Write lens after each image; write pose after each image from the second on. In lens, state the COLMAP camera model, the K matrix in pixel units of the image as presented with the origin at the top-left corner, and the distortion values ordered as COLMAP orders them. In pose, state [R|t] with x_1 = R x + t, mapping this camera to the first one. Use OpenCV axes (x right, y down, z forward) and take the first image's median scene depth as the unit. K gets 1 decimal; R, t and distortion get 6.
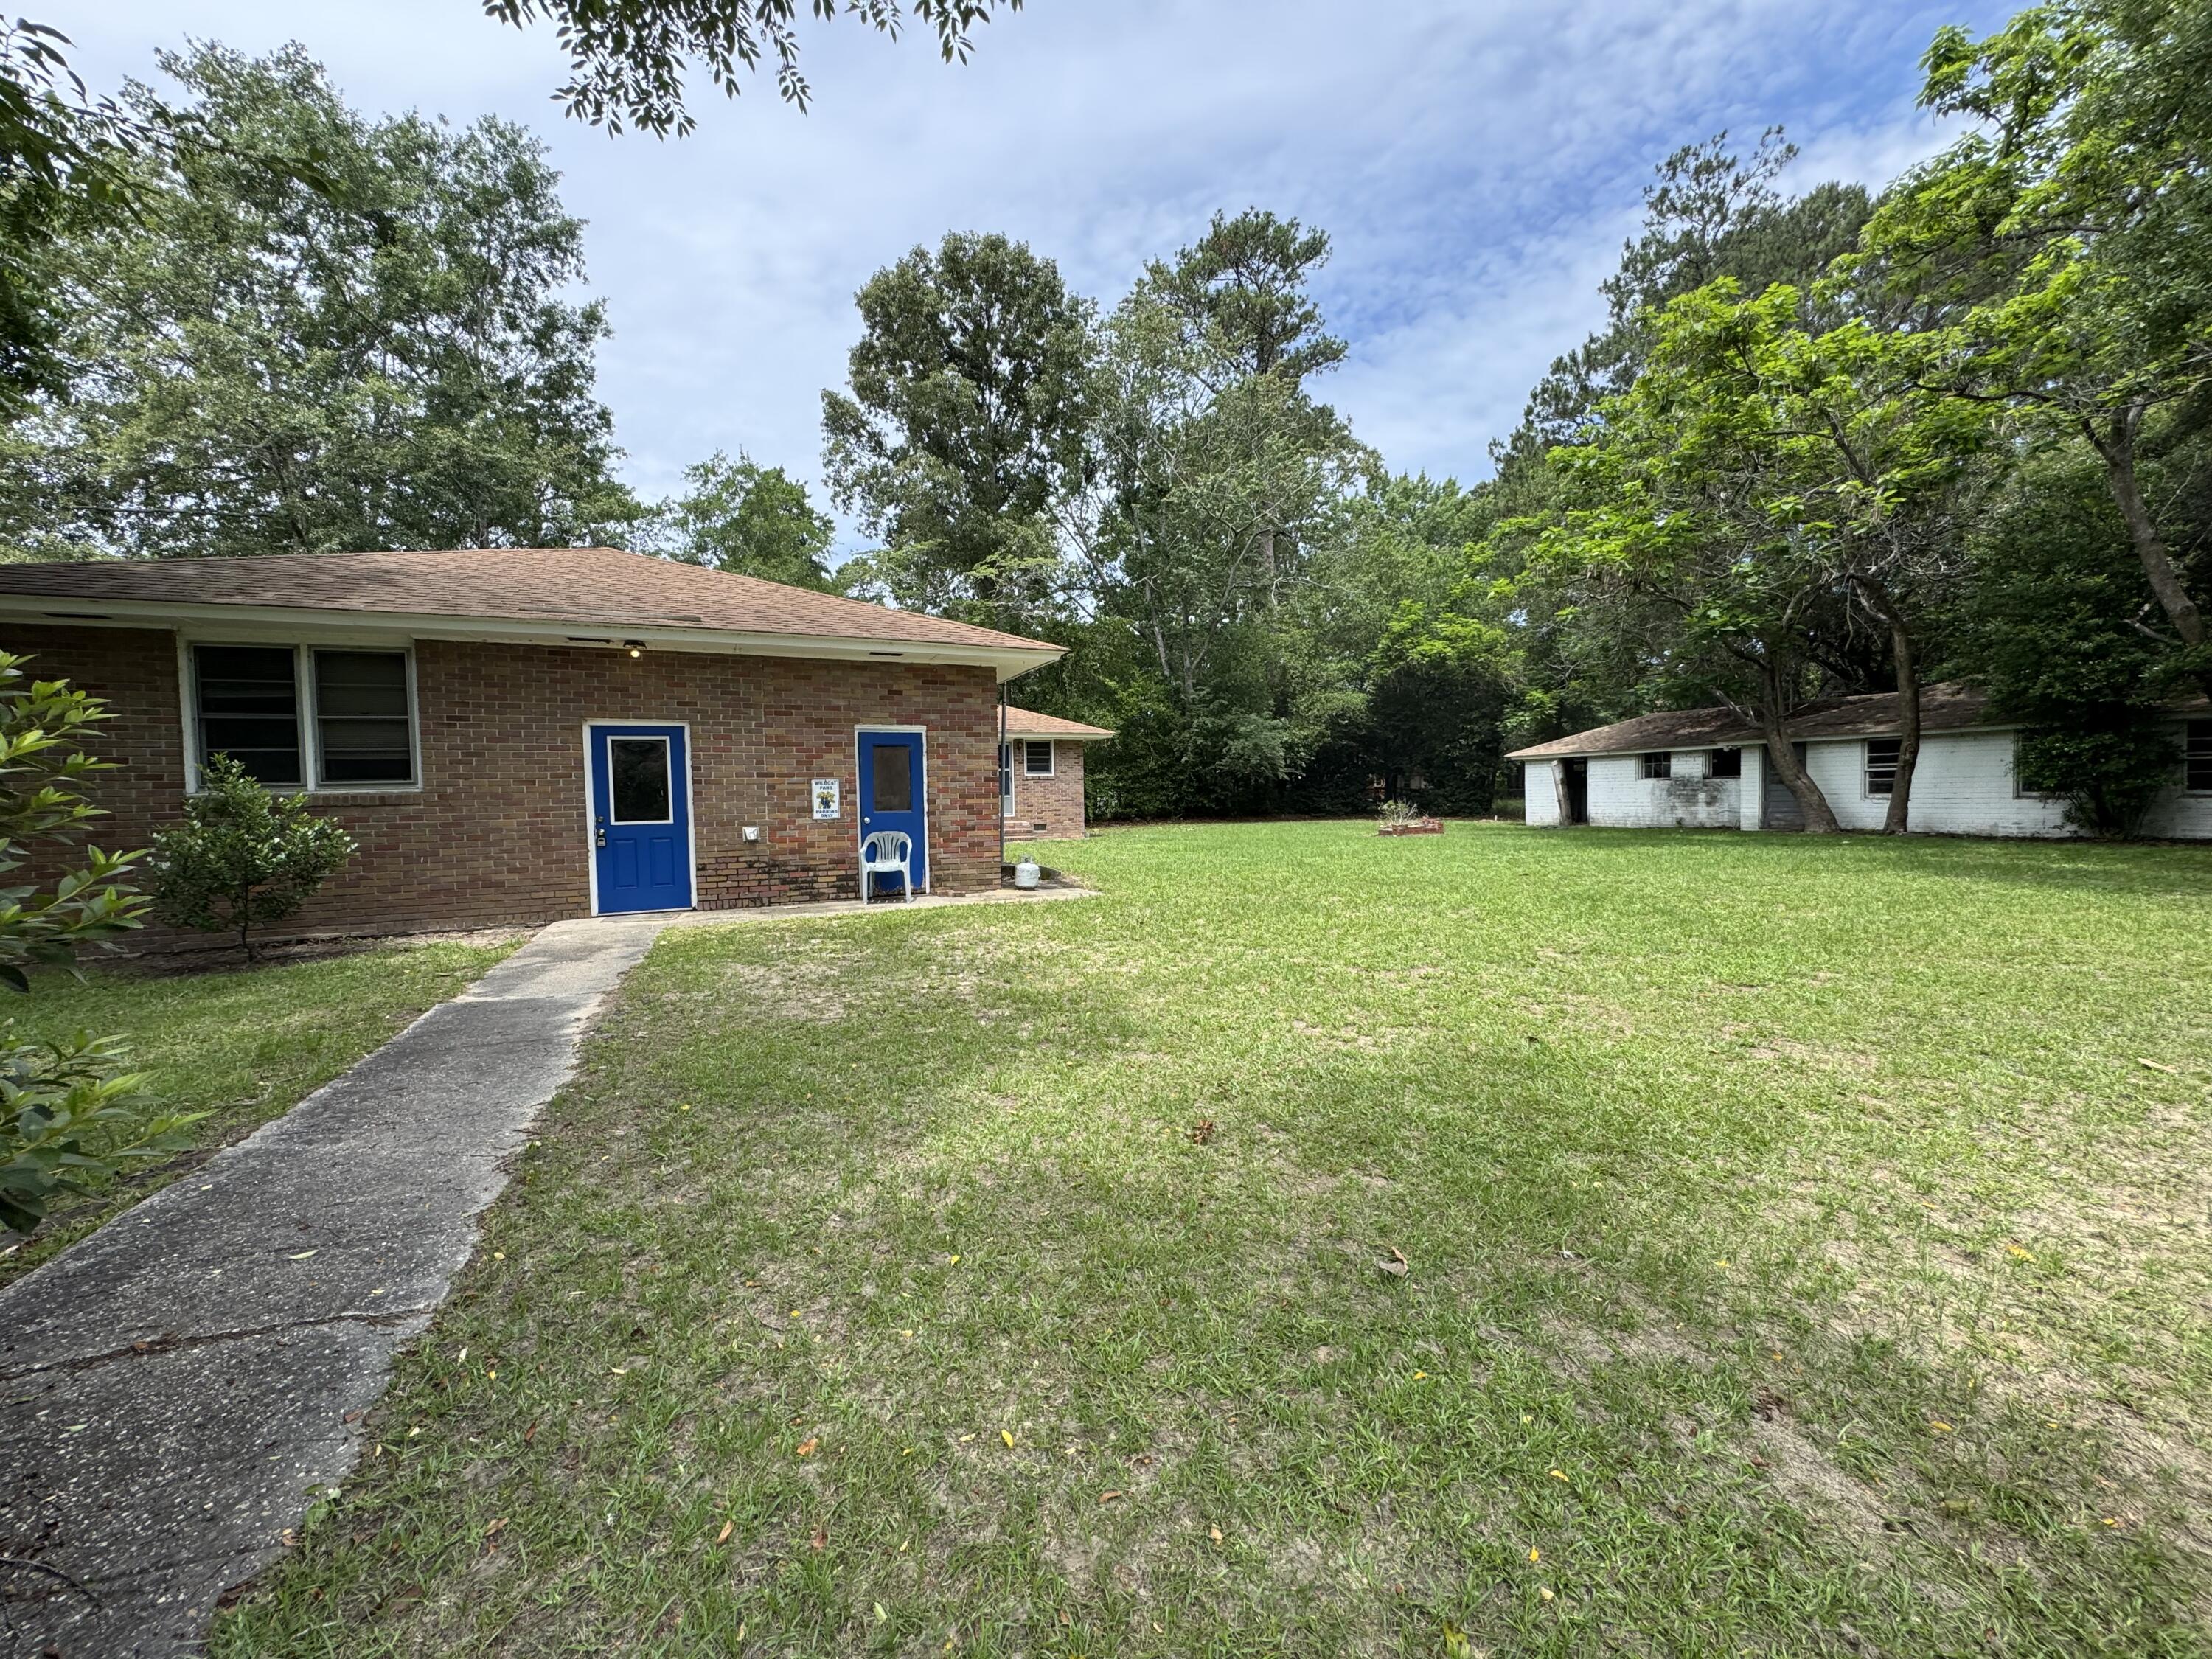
lens RADIAL K [[879.6, 0, 1109.7], [0, 879.6, 845.0], [0, 0, 1]] dist [-0.017038, -0.000719]
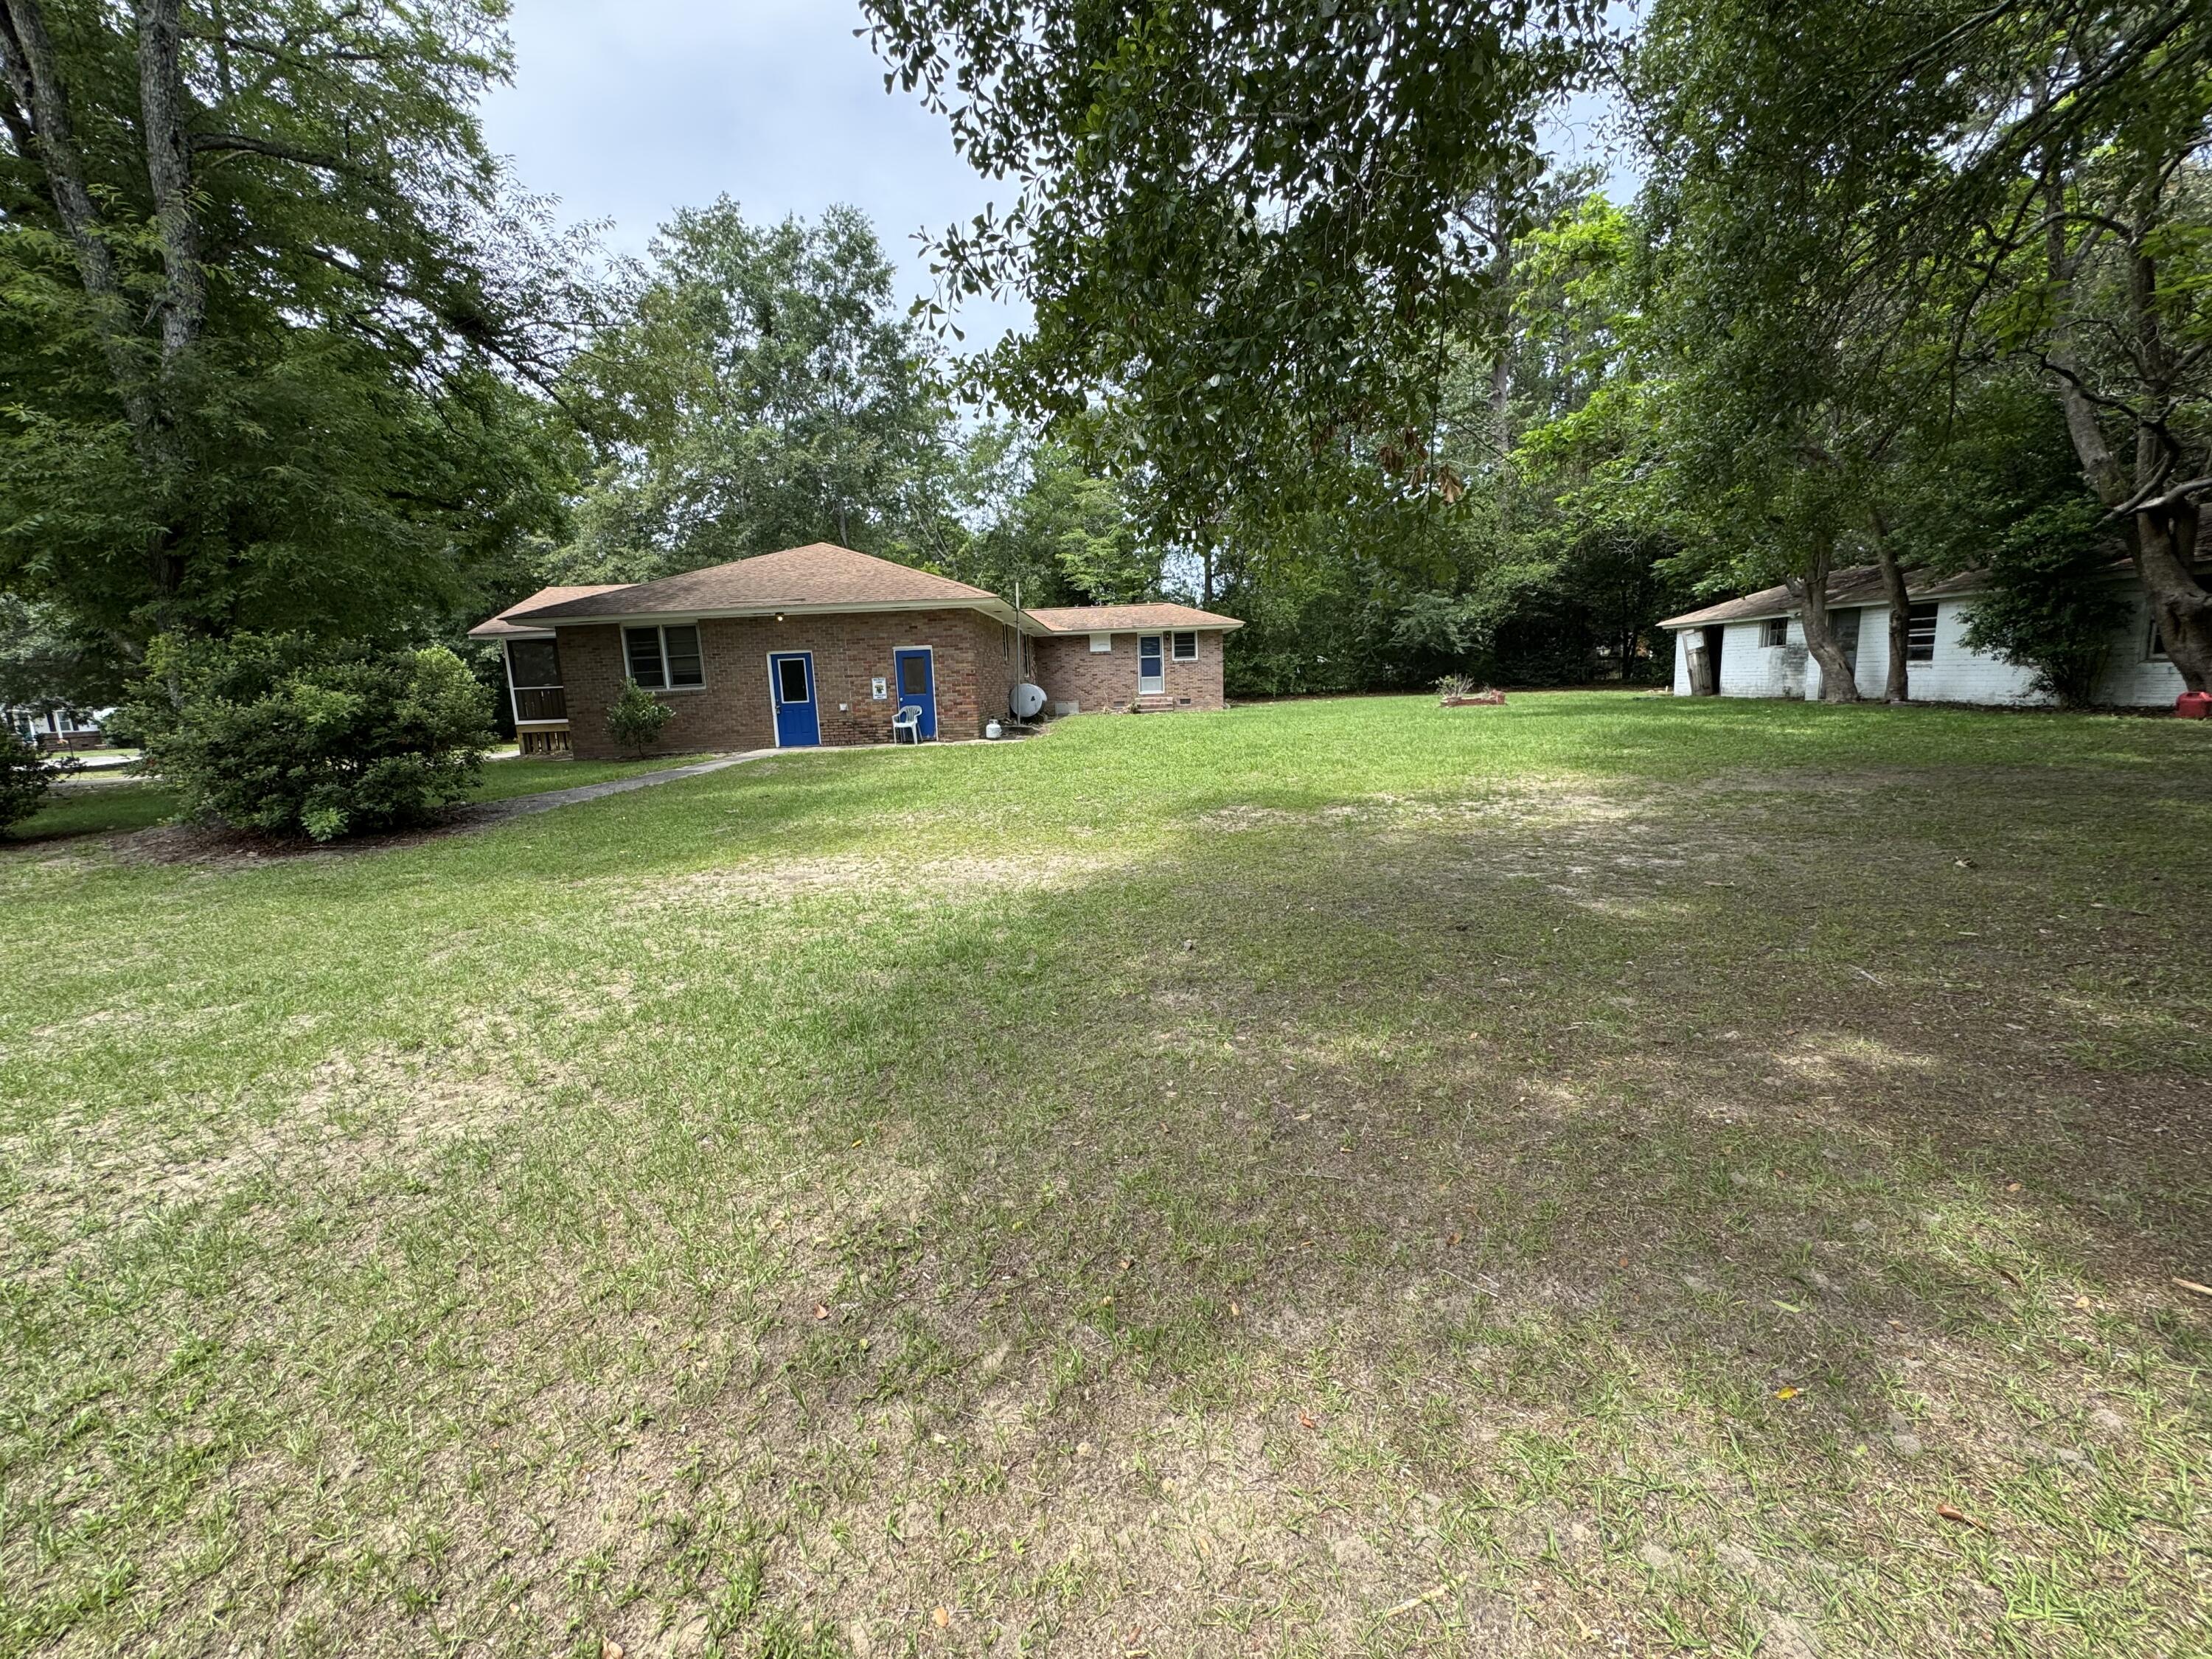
lens RADIAL K [[879.6, 0, 1102.5], [0, 879.6, 820.1], [0, 0, 1]] dist [-0.017038, -0.000719]
pose [[0.894629, 0.051219, -0.443865, 0.620517], [-0.000567, 0.993537, 0.113506, 0.008882], [0.446810, -0.101294, 0.888876, -0.309980]]
